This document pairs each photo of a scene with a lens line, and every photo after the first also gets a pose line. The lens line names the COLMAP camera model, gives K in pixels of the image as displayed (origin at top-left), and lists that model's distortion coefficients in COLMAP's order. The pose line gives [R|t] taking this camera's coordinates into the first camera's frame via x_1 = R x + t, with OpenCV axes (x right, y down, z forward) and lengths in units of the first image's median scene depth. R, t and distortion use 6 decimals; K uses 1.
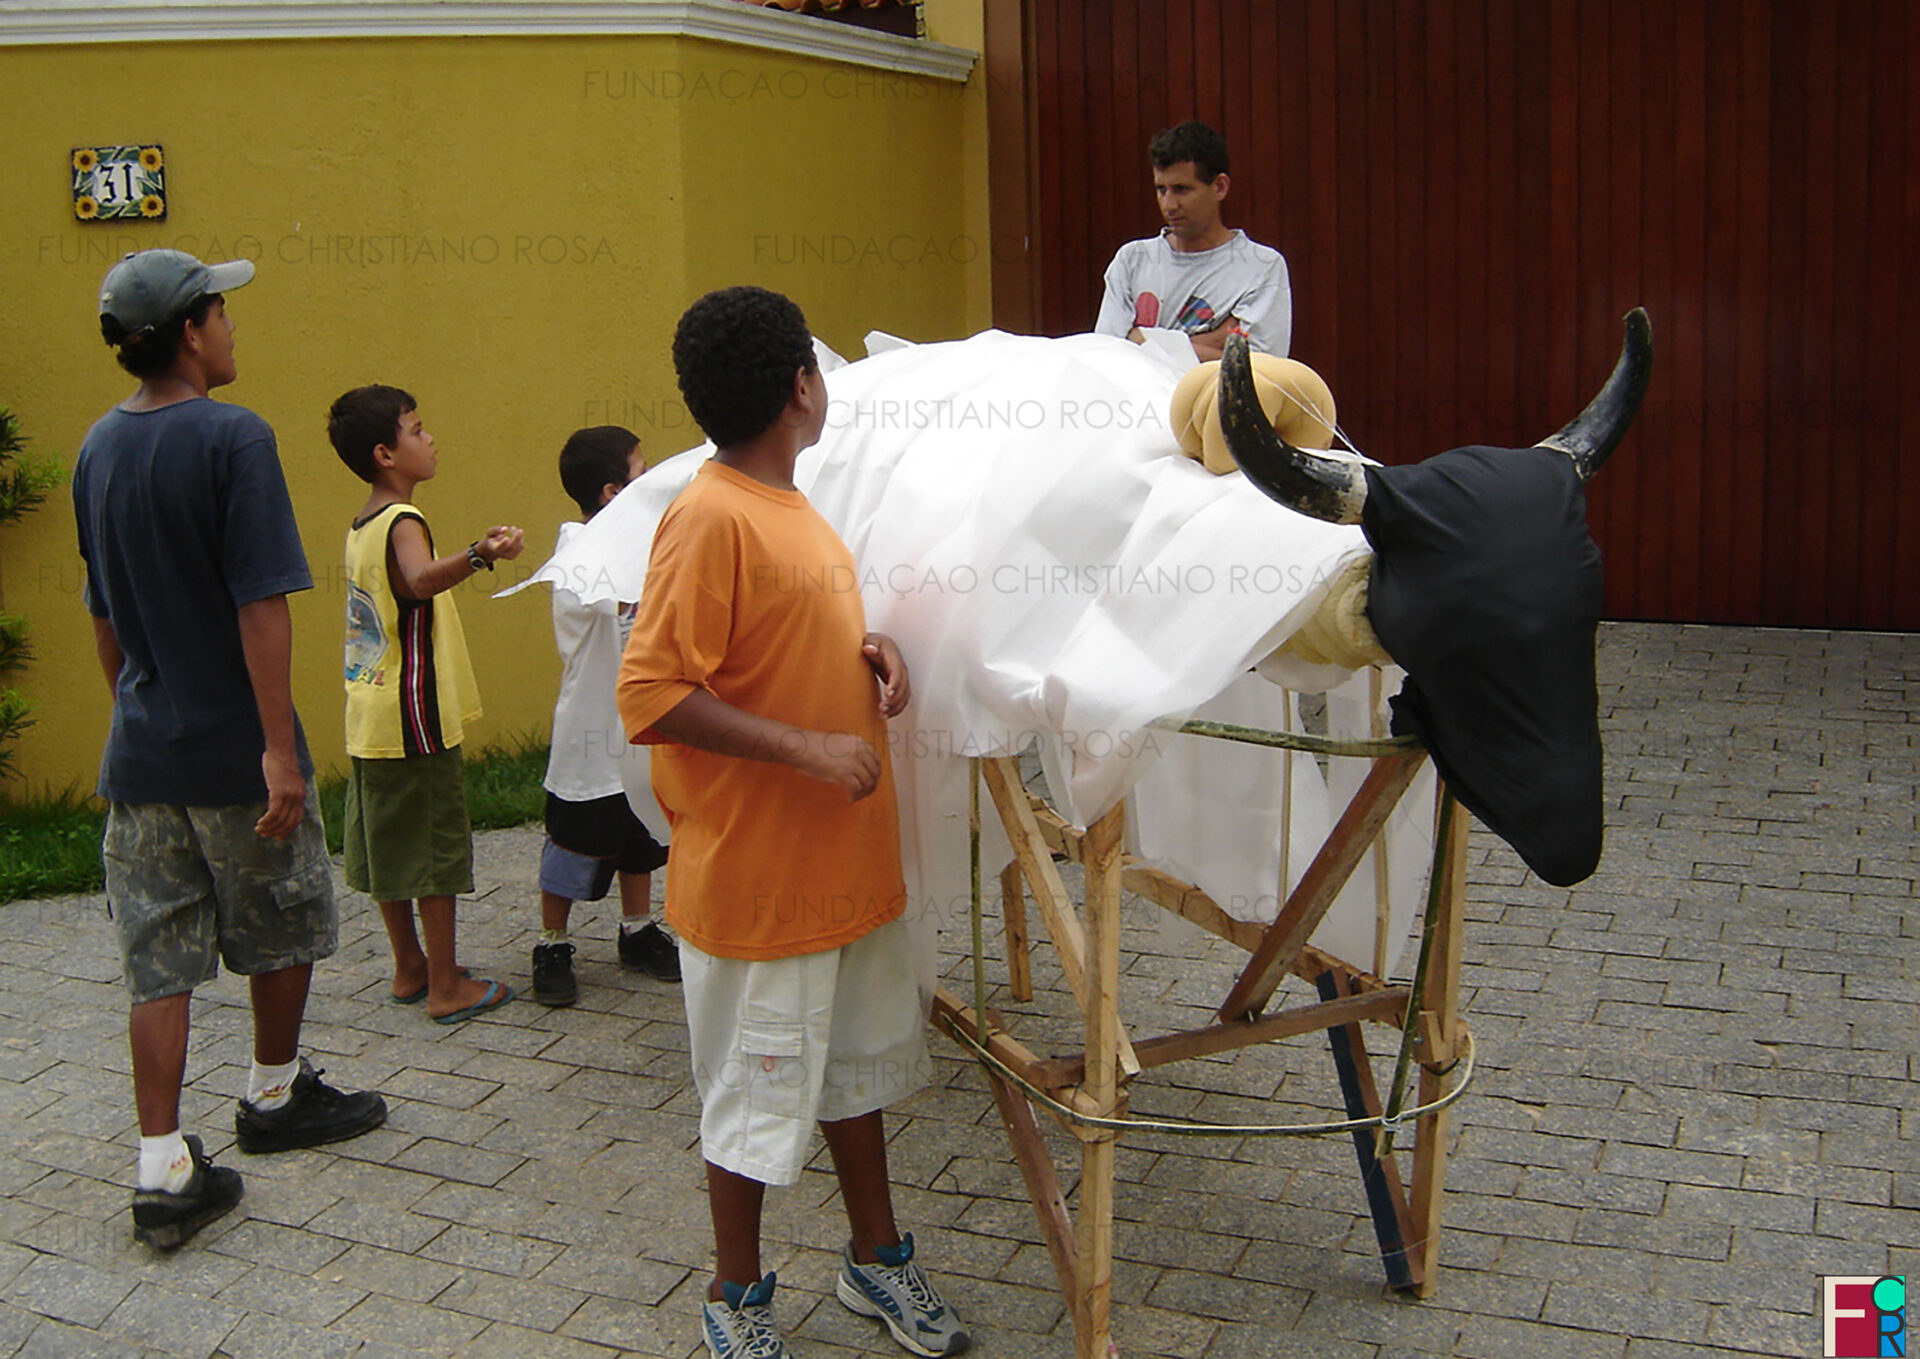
lens RADIAL K [[2148.8, 0, 958.3], [0, 2148.8, 614.9], [0, 0, 1]] dist [-0.134779, 0.018492]
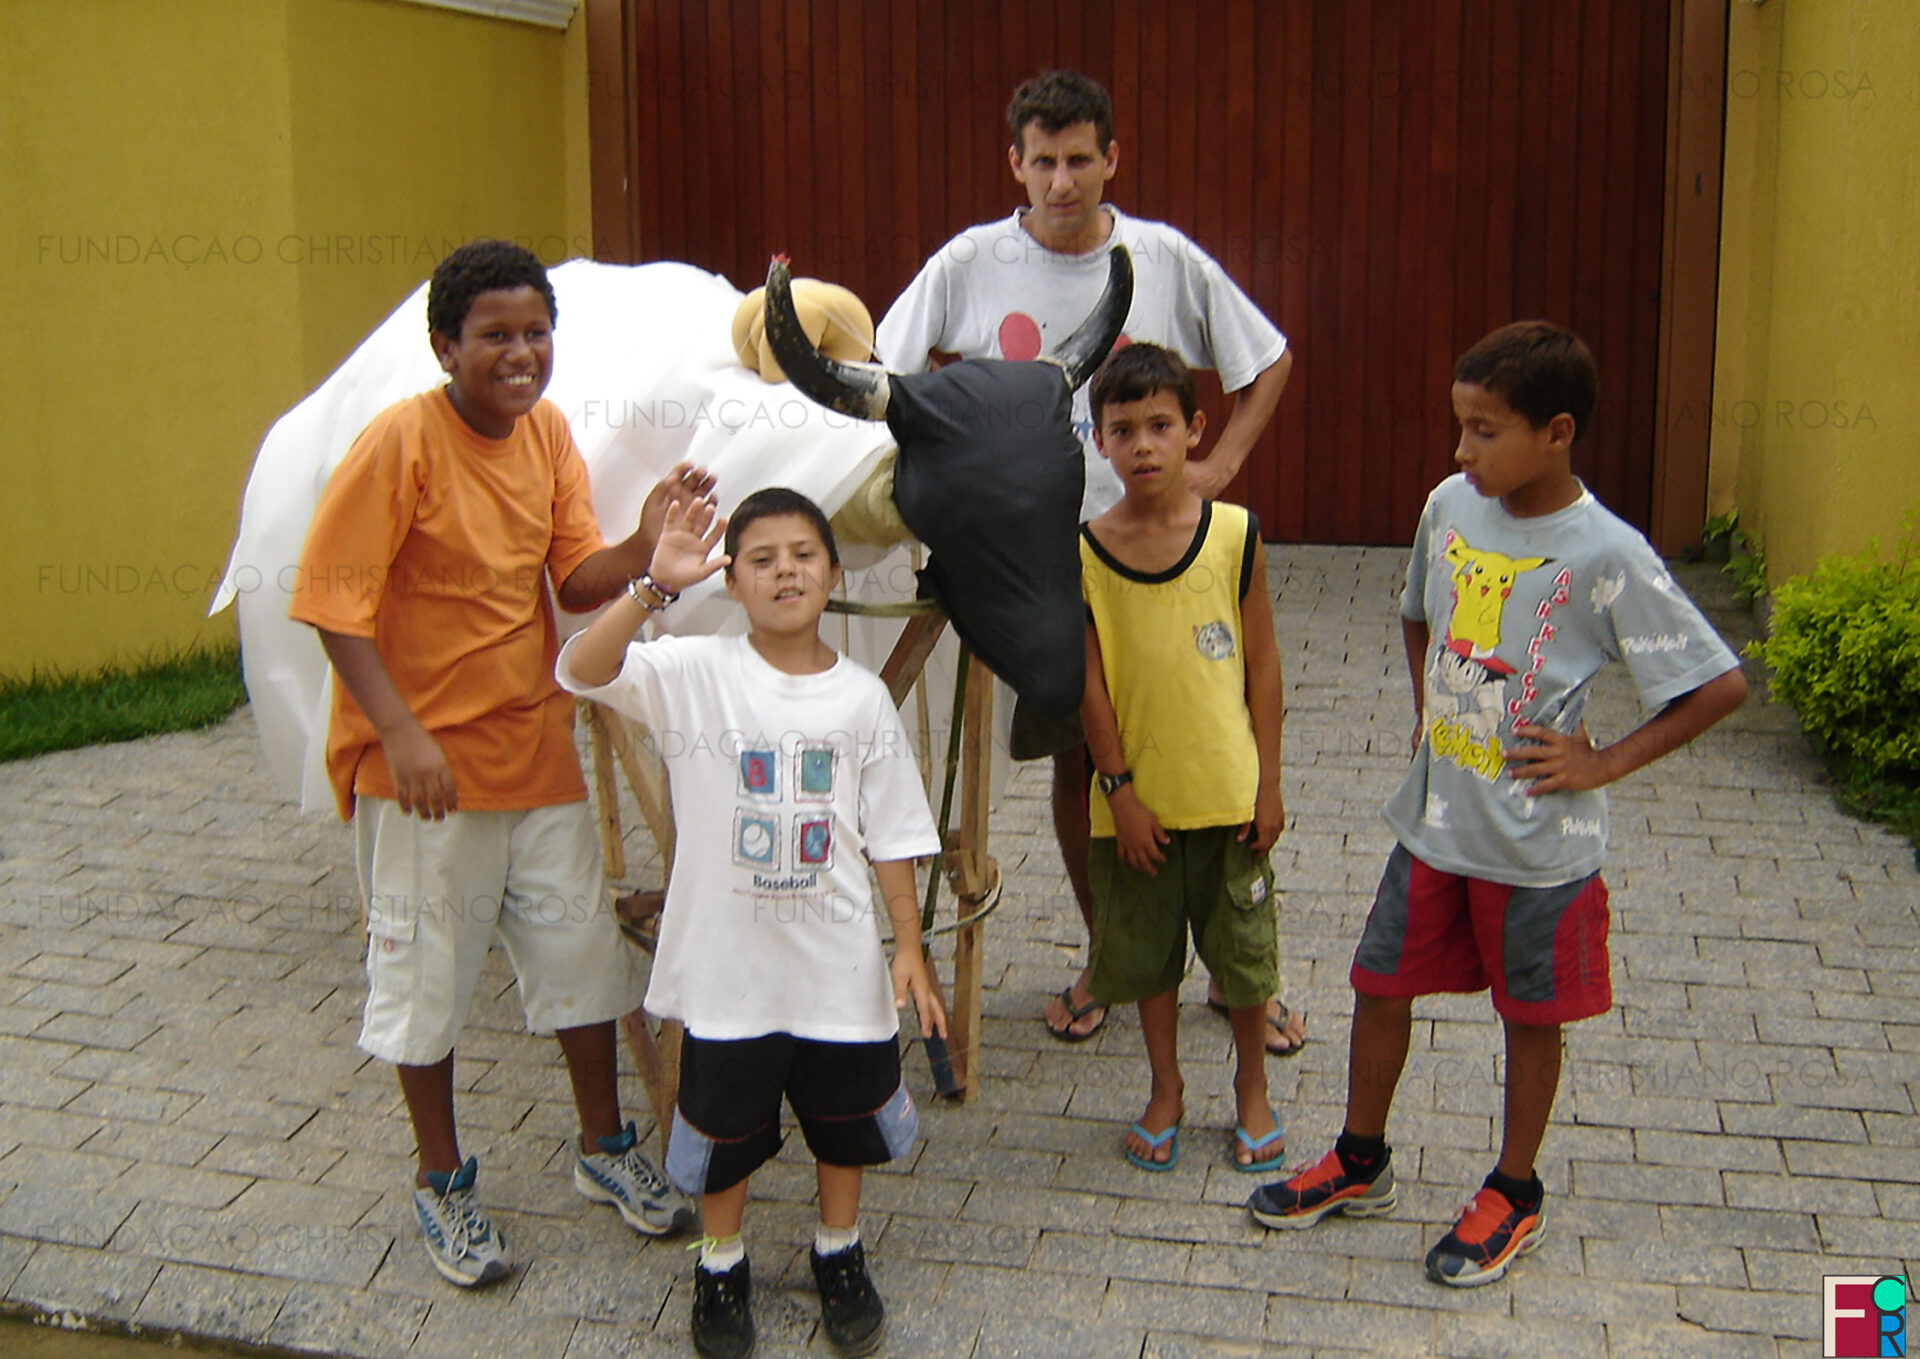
lens RADIAL K [[2148.8, 0, 958.3], [0, 2148.8, 614.9], [0, 0, 1]] dist [-0.134779, 0.018492]
pose [[0.983971, -0.012313, 0.177902, 0.008418], [0.007810, 0.999632, 0.025993, 0.020484], [-0.178157, -0.024187, 0.983705, -0.112693]]
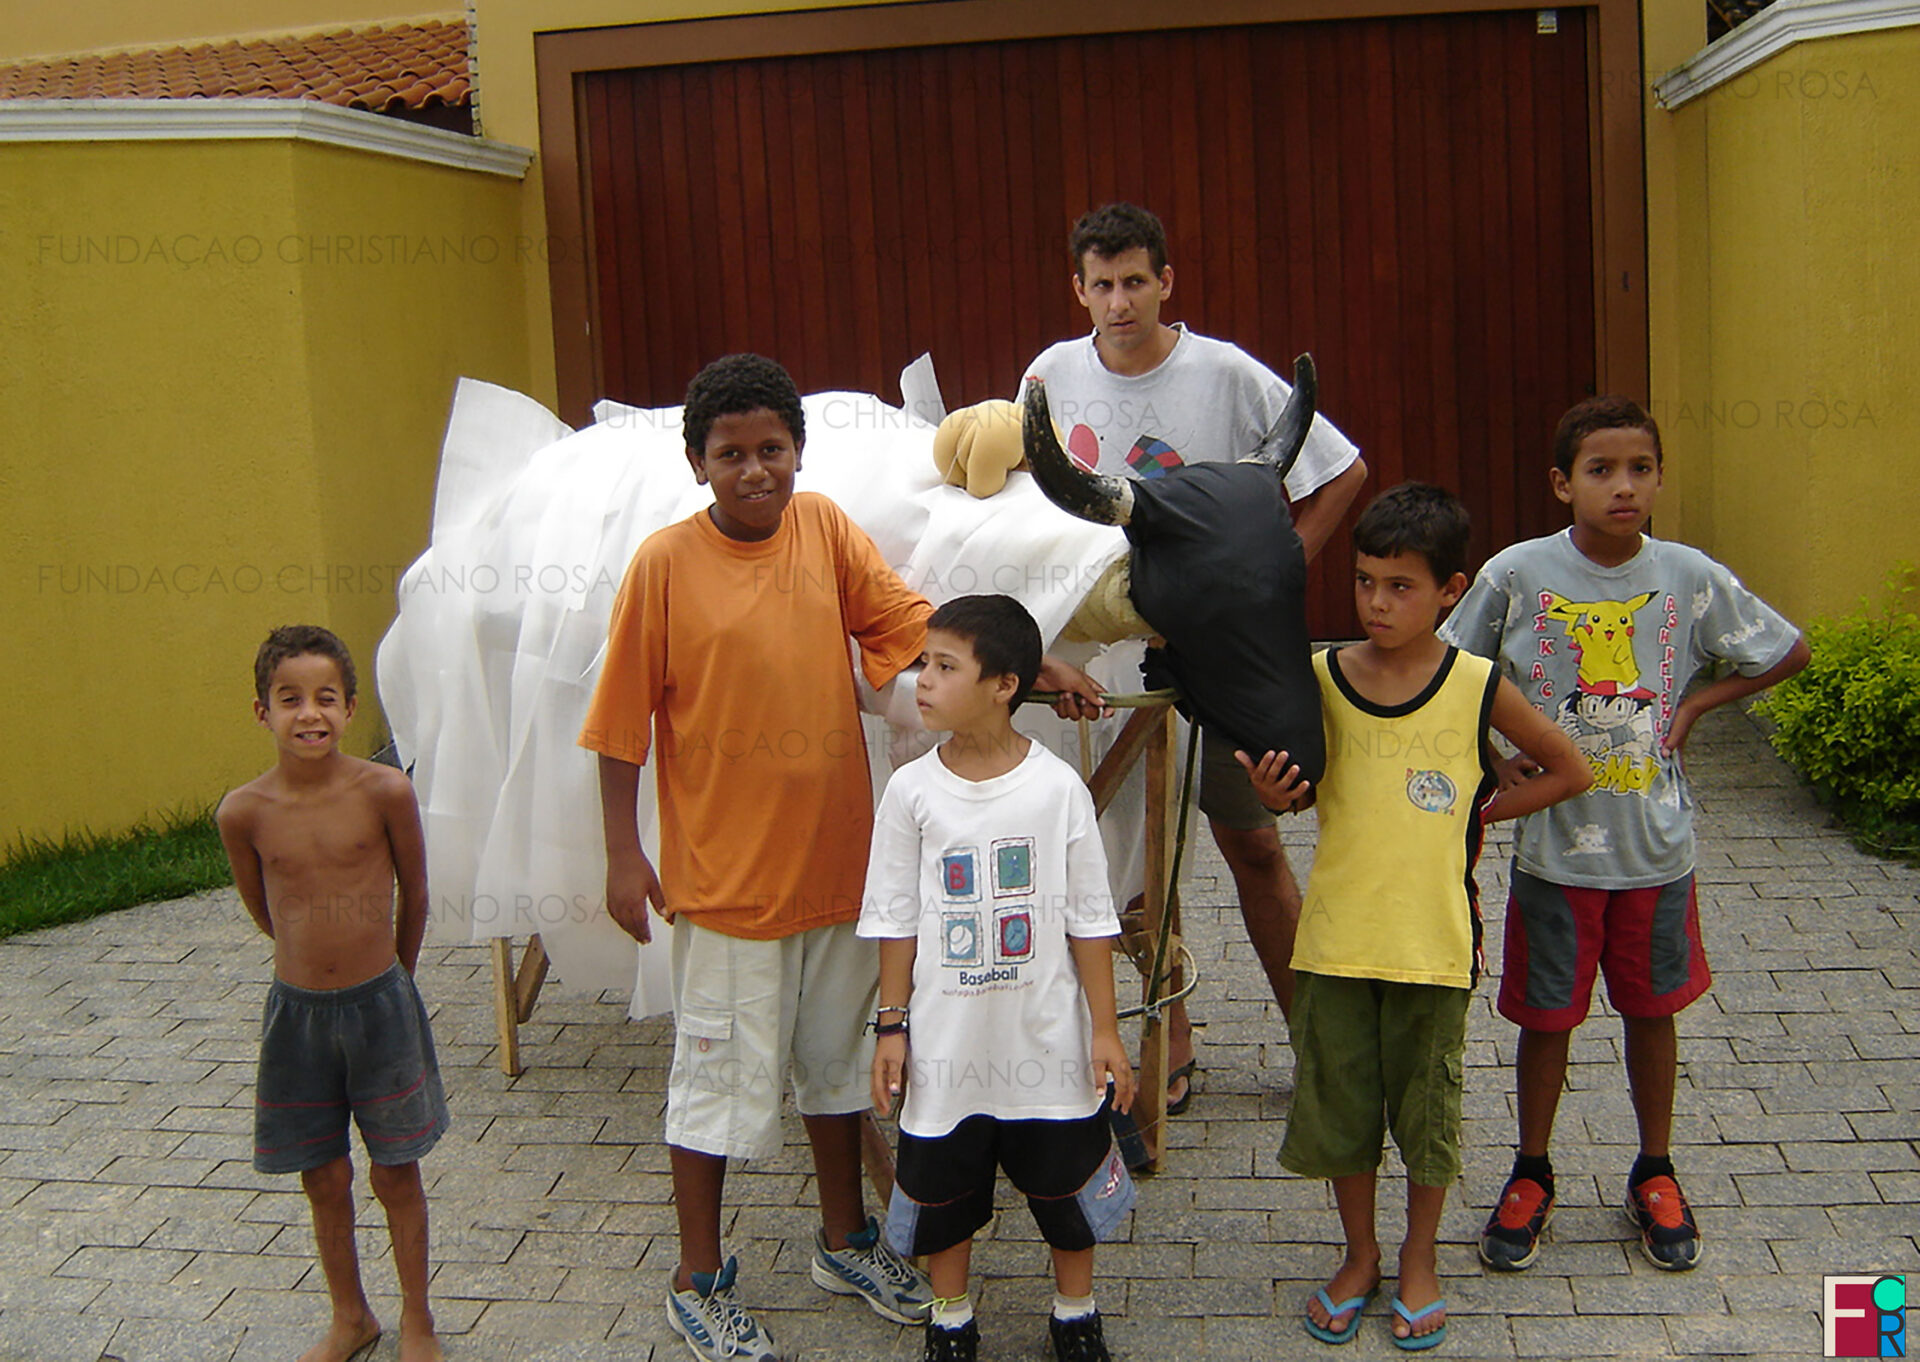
lens RADIAL K [[2148.8, 0, 958.3], [0, 2148.8, 616.4], [0, 0, 1]] dist [-0.134779, 0.018492]
pose [[0.963168, -0.055089, 0.263197, -0.149834], [0.065343, 0.997401, -0.030359, 0.026595], [-0.260841, 0.046439, 0.964264, -0.129307]]
